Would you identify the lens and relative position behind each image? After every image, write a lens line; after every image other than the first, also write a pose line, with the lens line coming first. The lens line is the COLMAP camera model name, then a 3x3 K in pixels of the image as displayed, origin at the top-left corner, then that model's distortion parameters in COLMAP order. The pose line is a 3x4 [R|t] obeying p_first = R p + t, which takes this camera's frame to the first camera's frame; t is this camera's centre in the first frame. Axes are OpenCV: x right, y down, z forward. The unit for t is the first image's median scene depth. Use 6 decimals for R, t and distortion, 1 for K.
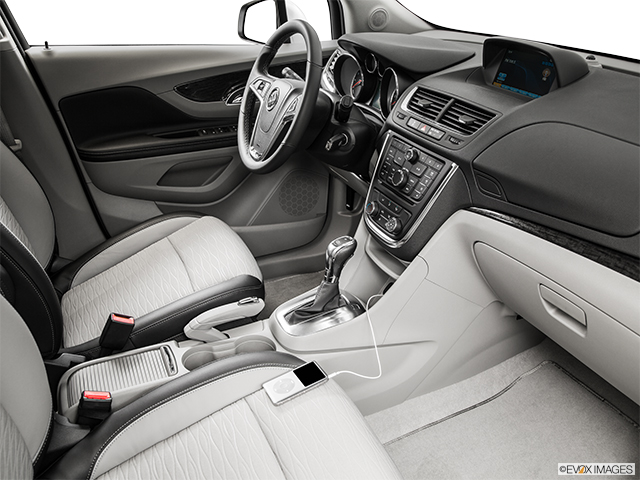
lens RADIAL K [[517.4, 0, 320.0], [0, 517.4, 240.0], [0, 0, 1]] dist [-0.032370, 0.001353]
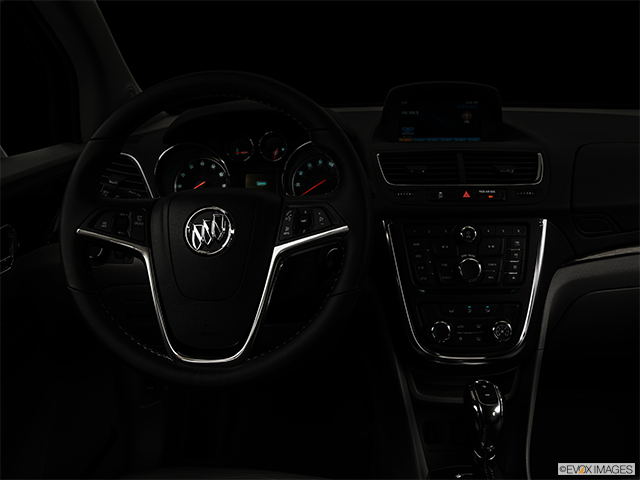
lens RADIAL K [[493.3, 0, 319.8], [0, 493.3, 232.2], [0, 0, 1]] dist [-0.106383, 0.000516]
pose [[0.470903, -0.266449, 0.840985, -0.495724], [0.442879, 0.895864, 0.035850, -0.285703], [-0.762960, 0.355573, 0.539870, 0.800353]]
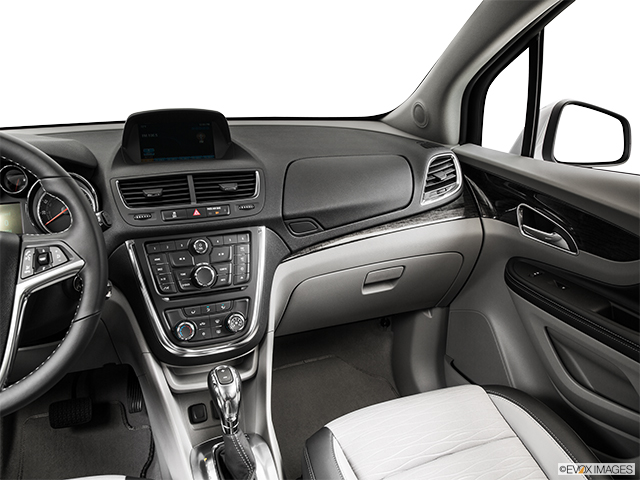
lens RADIAL K [[484.0, 0, 315.6], [0, 484.0, 232.0], [0, 0, 1]] dist [-0.140704, 0.073112]
pose [[0.051322, -0.321546, 0.945502, -0.560369], [0.464163, 0.845959, 0.262499, -0.307217], [-0.884261, 0.425396, 0.192666, 0.679451]]
